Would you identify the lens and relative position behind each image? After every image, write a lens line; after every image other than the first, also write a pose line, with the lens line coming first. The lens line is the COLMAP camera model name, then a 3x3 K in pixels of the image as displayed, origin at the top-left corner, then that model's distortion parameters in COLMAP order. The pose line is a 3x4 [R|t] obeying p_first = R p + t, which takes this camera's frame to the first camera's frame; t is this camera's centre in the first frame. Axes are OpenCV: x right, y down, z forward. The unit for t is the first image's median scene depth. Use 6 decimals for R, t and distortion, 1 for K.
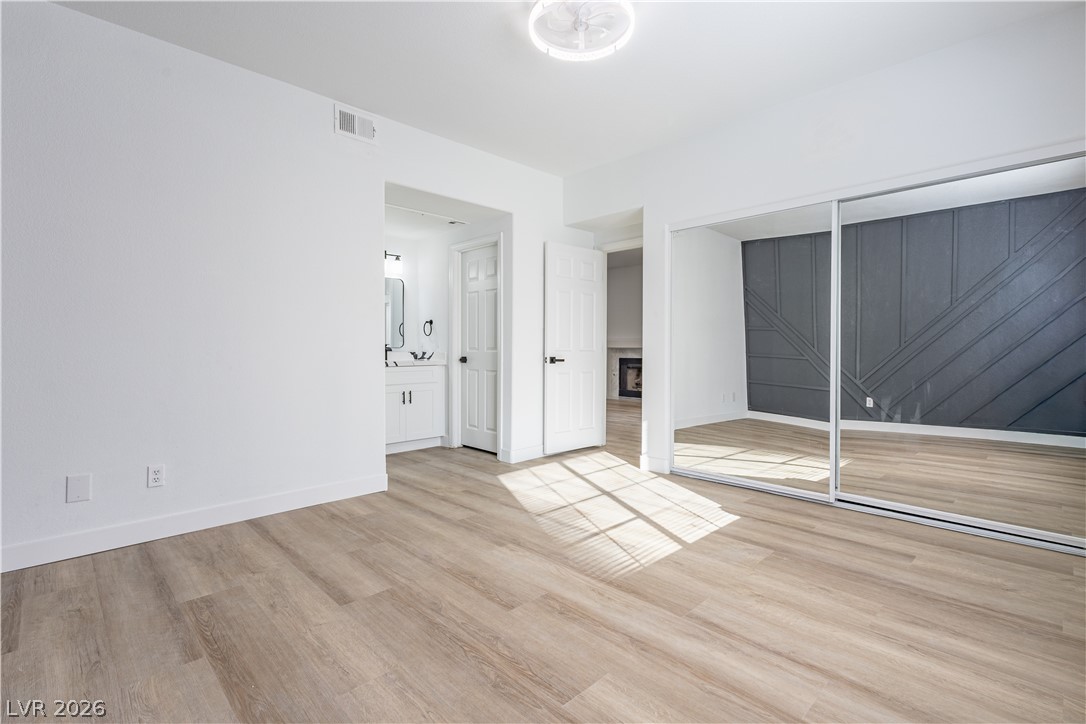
lens RADIAL K [[513.5, 0, 541.5], [0, 513.5, 359.3], [0, 0, 1]] dist [0.003805, 0.000295]
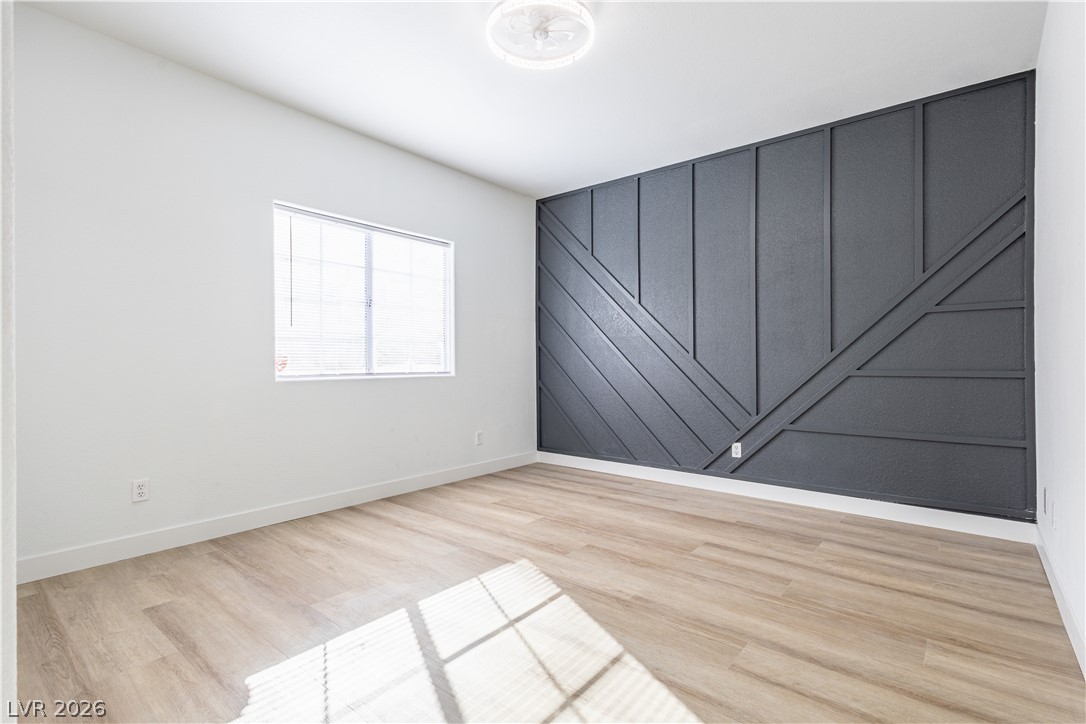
lens RADIAL K [[513.5, 0, 549.2], [0, 513.5, 358.5], [0, 0, 1]] dist [0.003805, 0.000295]
pose [[-0.992570, 0.002194, -0.121655, 0.177352], [0.000265, 0.999874, 0.015870, -0.039932], [0.121675, 0.015720, -0.992446, 1.958385]]
